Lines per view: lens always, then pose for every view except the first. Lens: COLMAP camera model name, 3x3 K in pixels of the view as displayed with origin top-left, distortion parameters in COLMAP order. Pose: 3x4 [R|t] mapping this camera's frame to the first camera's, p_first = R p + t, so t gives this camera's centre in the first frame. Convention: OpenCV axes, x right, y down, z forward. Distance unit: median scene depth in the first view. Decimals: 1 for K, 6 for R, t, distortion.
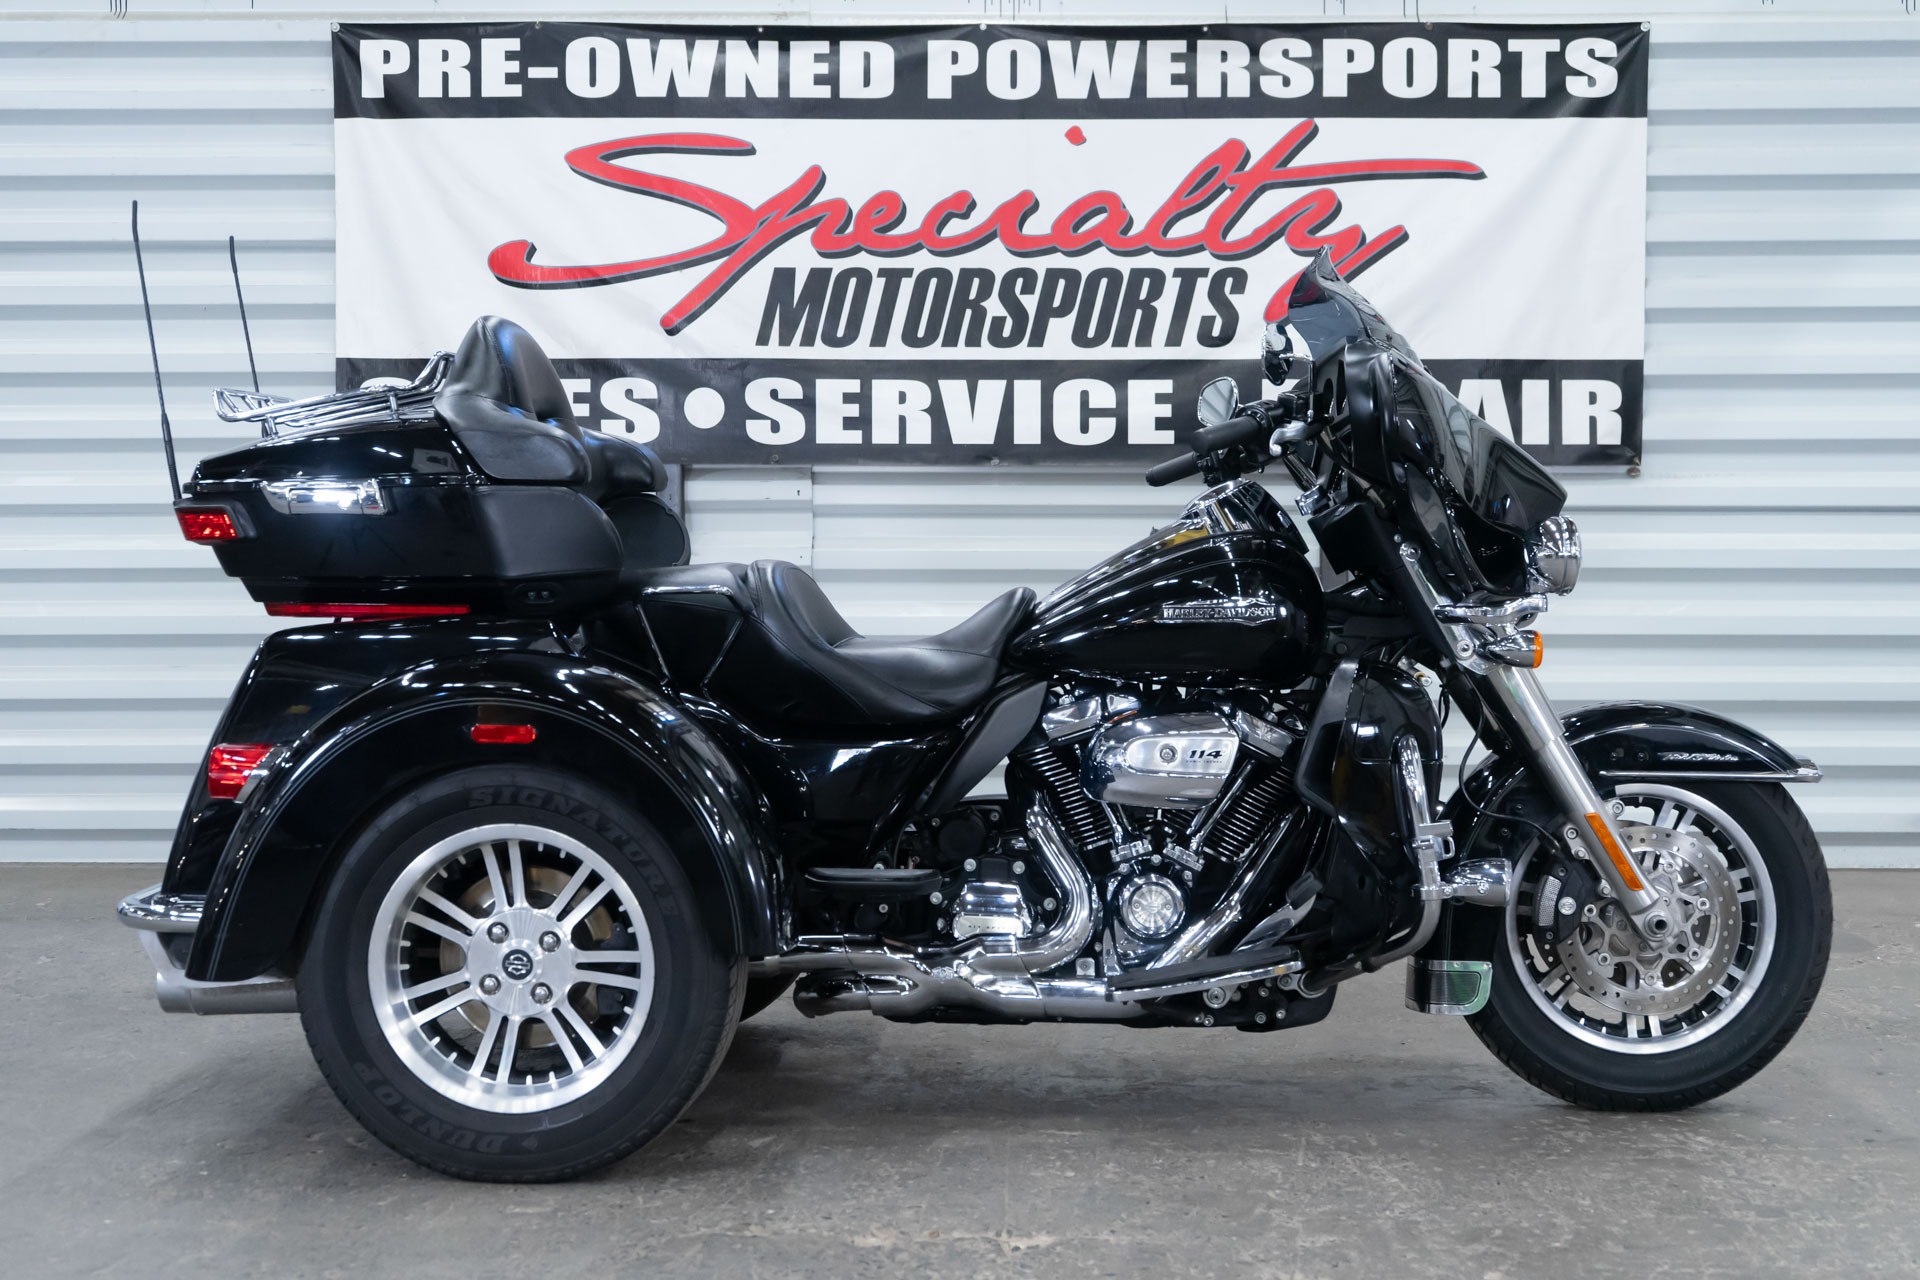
lens RADIAL K [[2778.8, 0, 966.8], [0, 2778.8, 629.2], [0, 0, 1]] dist [0.043663, 0.000000]
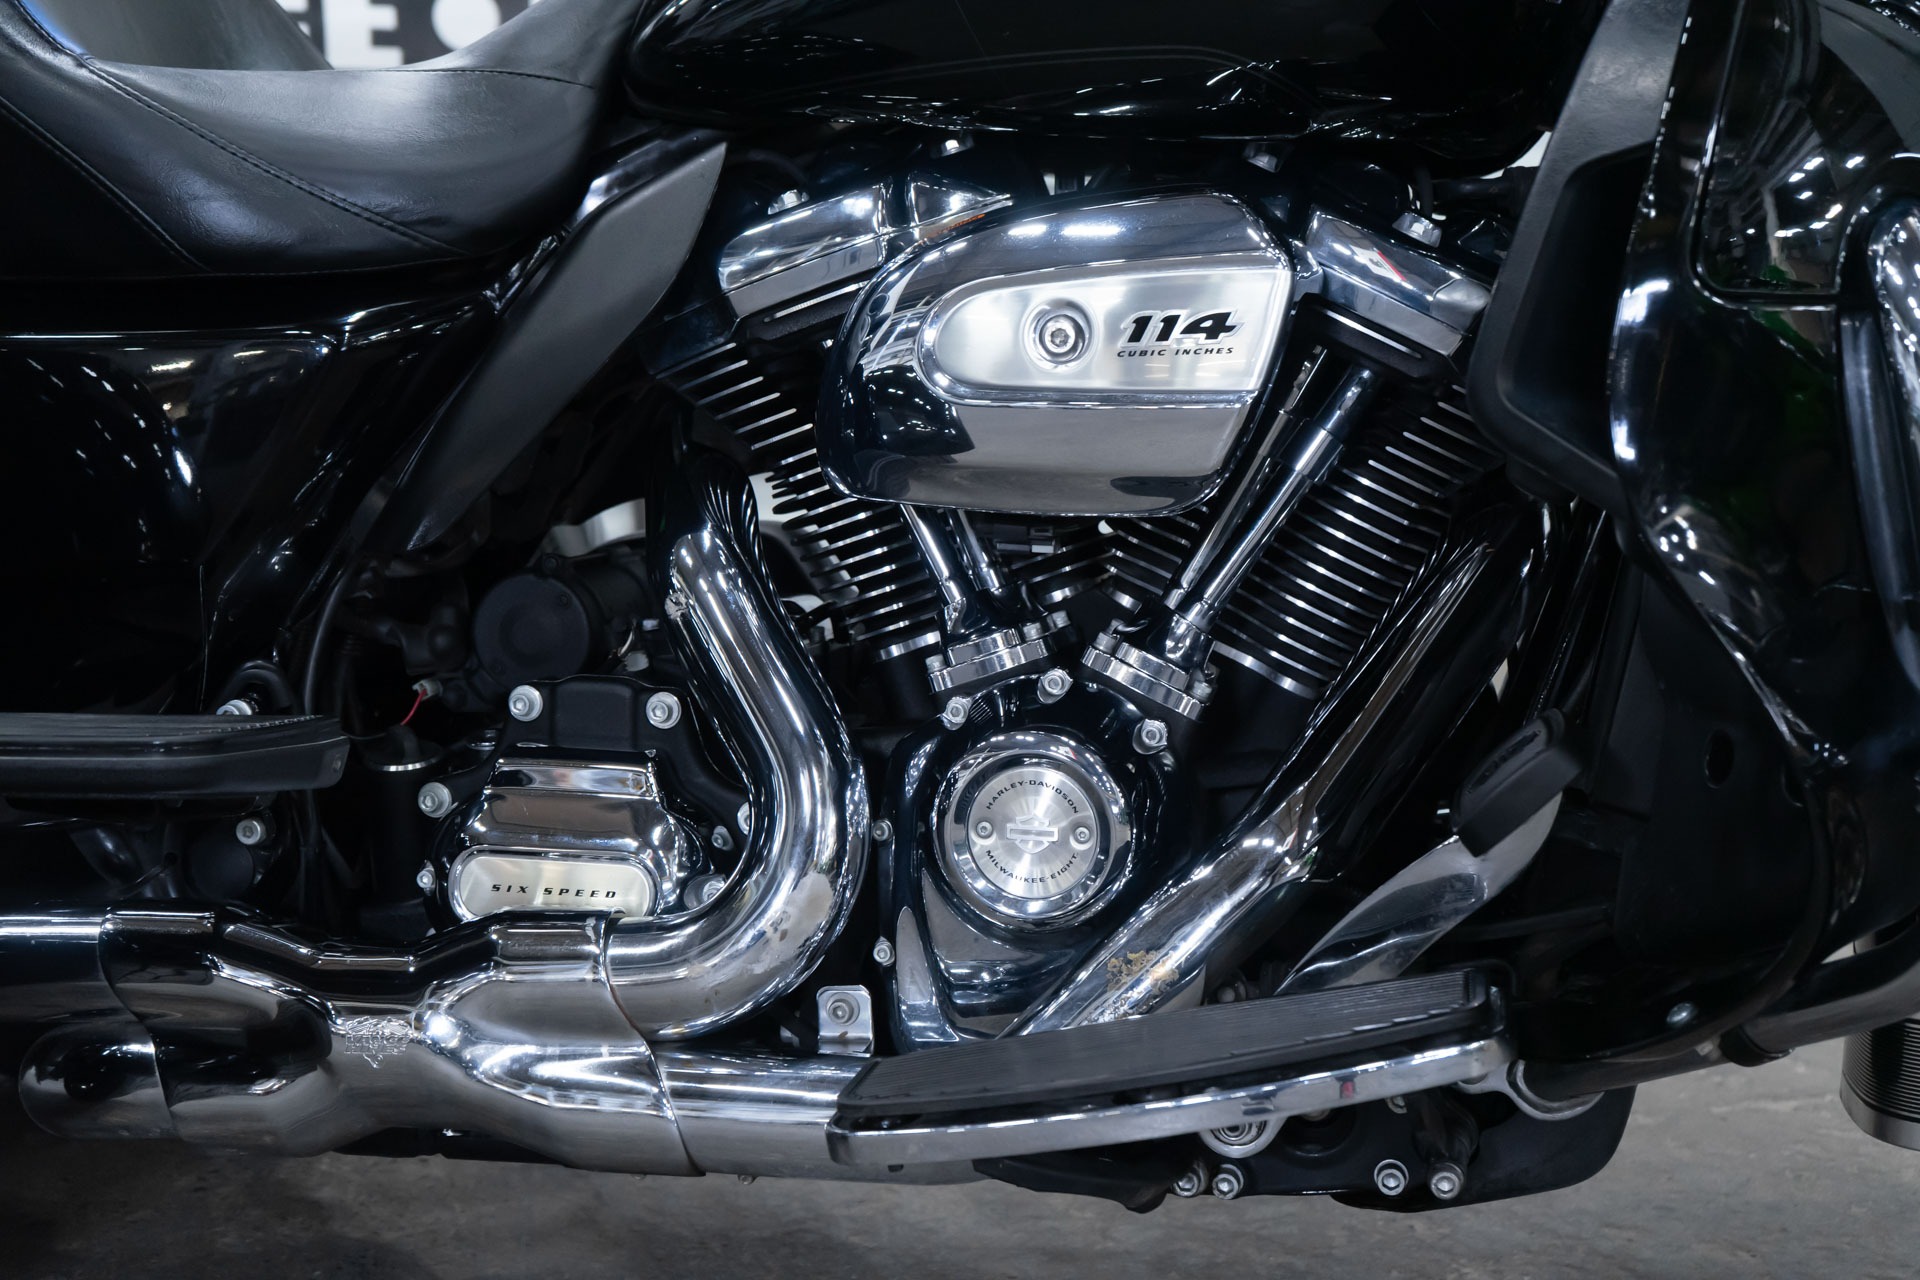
lens RADIAL K [[2476.2, 0, 962.9], [0, 2476.2, 635.4], [0, 0, 1]] dist [-0.023079, 0.000000]
pose [[0.989078, -0.006097, -0.147268, 0.099801], [0.013106, 0.998824, 0.046673, 0.064027], [0.146811, -0.048094, 0.987995, 0.720042]]
